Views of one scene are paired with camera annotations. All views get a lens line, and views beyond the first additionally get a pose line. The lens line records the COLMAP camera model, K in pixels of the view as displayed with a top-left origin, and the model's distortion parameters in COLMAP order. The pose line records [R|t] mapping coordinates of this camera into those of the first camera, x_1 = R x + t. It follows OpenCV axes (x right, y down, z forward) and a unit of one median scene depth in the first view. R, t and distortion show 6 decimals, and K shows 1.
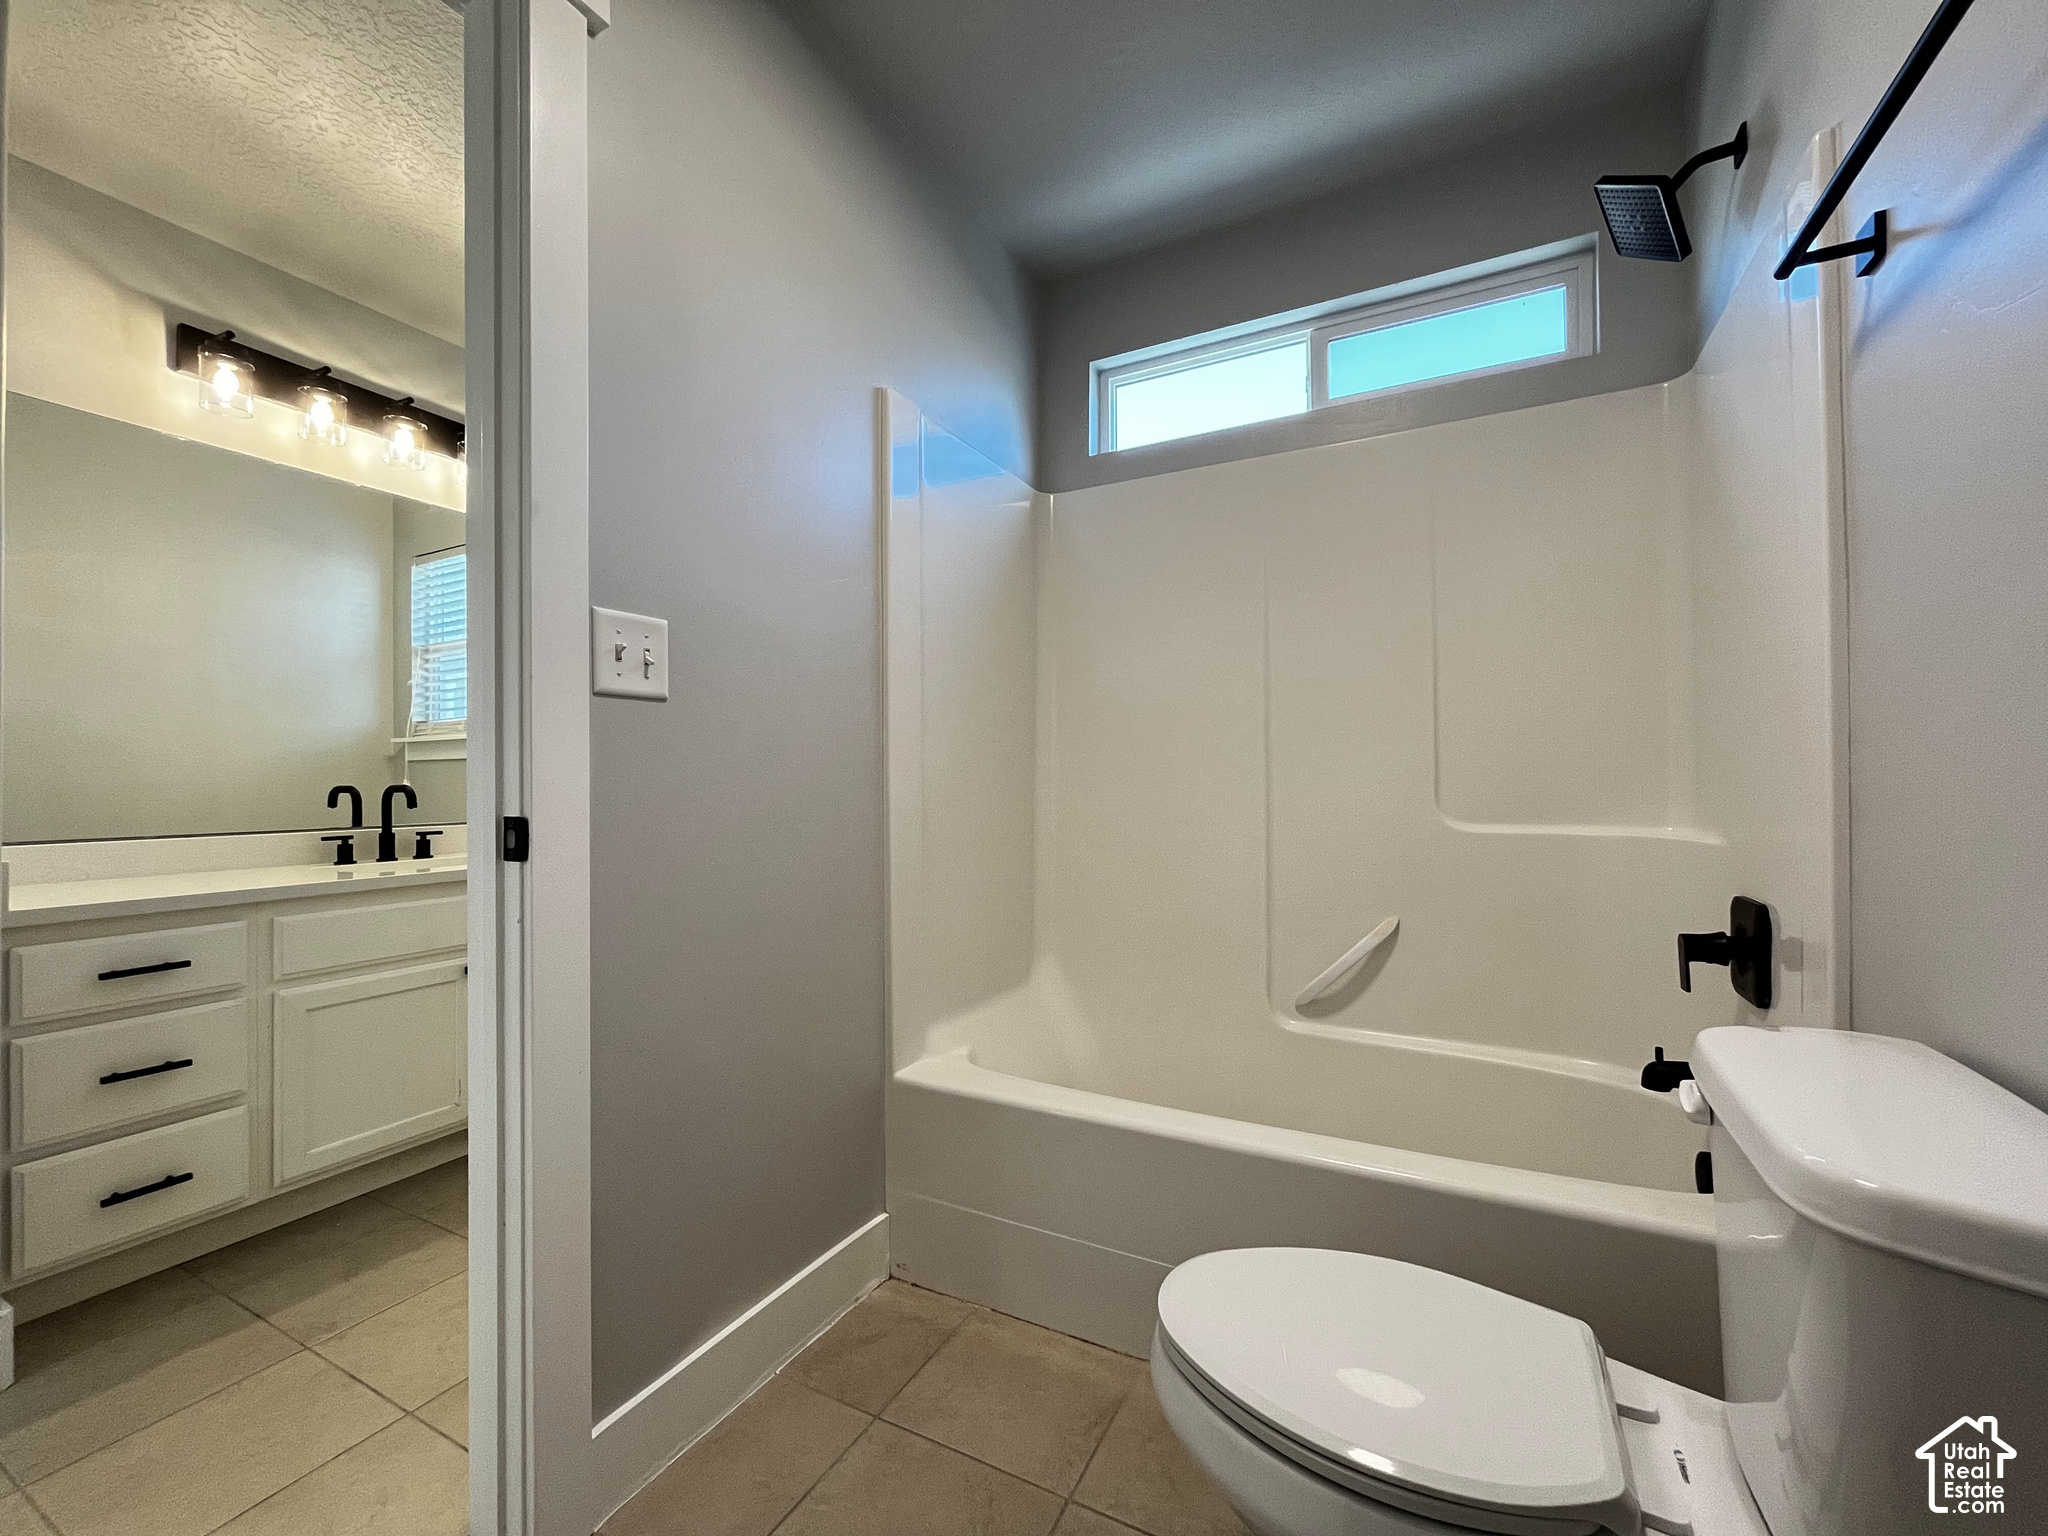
lens RADIAL K [[826.9, 0, 1029.5], [0, 826.9, 775.3], [0, 0, 1]] dist [0.000021, -0.000336]
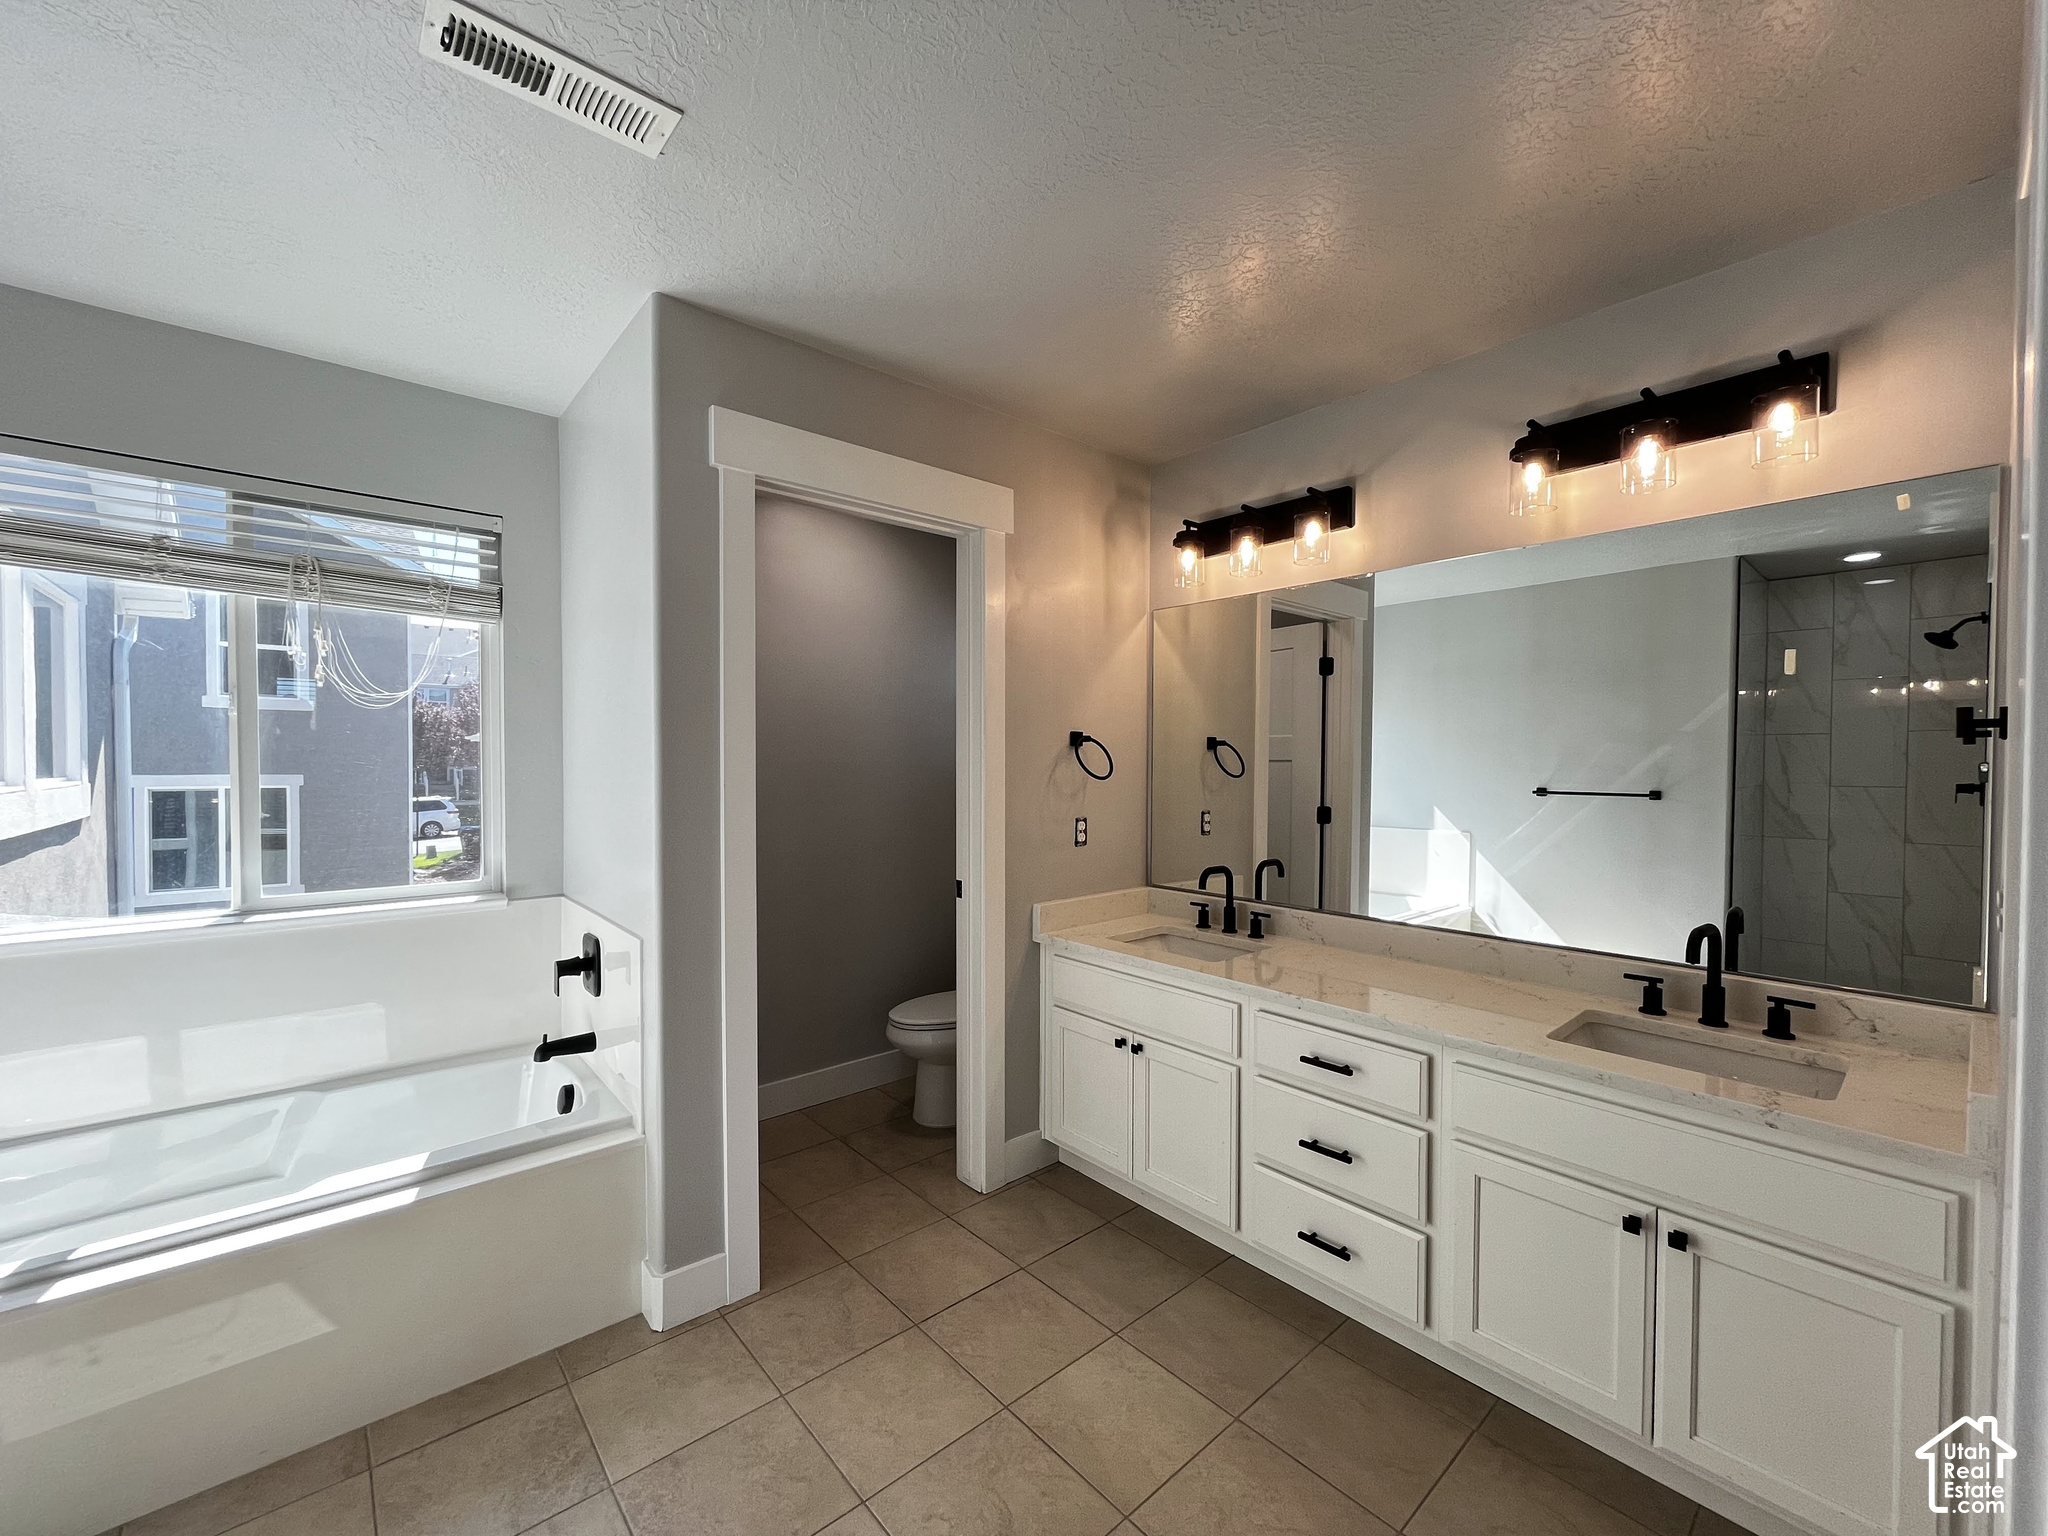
lens RADIAL K [[826.9, 0, 1029.5], [0, 826.9, 775.3], [0, 0, 1]] dist [0.000021, -0.000336]
pose [[-0.363528, 0.025289, -0.931240, 0.091943], [0.008847, 0.999680, 0.023694, -0.137932], [0.931541, 0.000375, -0.363635, 0.741615]]
